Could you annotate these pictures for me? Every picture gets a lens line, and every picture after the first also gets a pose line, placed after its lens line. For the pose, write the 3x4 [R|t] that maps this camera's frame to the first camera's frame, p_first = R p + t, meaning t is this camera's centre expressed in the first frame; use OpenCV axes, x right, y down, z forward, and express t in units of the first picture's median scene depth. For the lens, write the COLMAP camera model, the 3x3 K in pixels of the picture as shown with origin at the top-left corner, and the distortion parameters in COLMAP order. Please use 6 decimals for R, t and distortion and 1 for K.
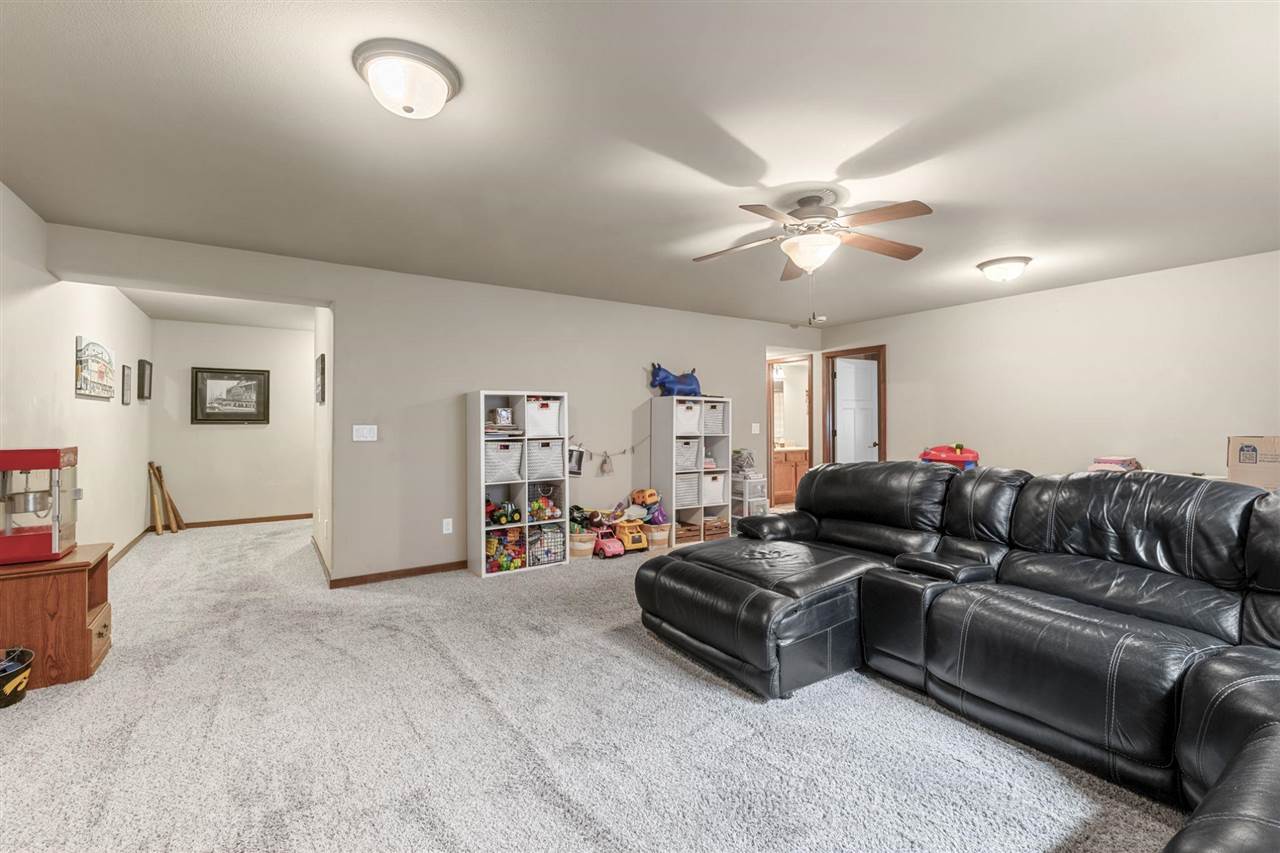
lens RADIAL K [[571.9, 0, 642.6], [0, 571.9, 421.8], [0, 0, 1]] dist [0.000012, 0.000305]
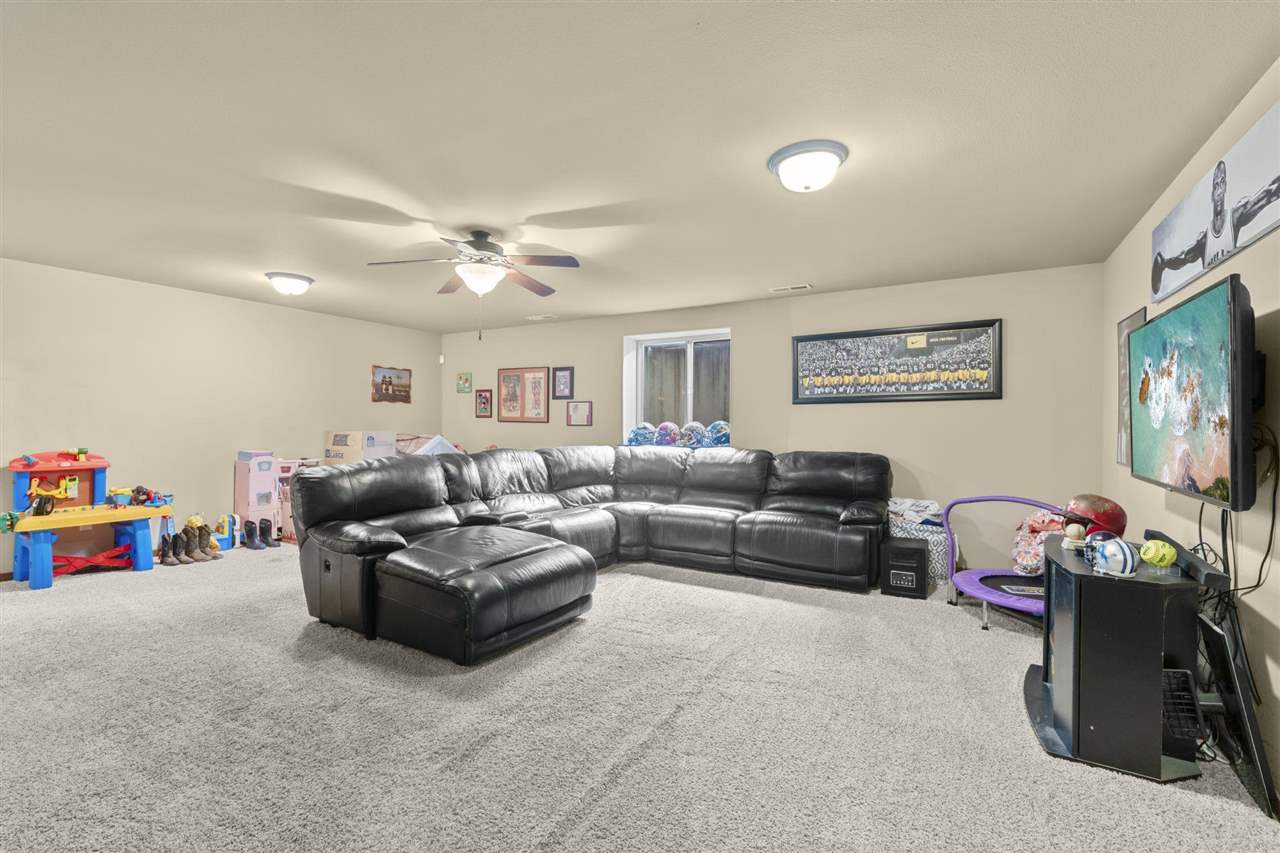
lens RADIAL K [[571.9, 0, 634.0], [0, 571.9, 423.7], [0, 0, 1]] dist [0.000012, 0.000305]
pose [[-0.431632, 0.000538, 0.902049, -0.978923], [-0.003458, 0.999991, -0.002251, 0.008469], [-0.902043, -0.004091, -0.431627, 1.309489]]
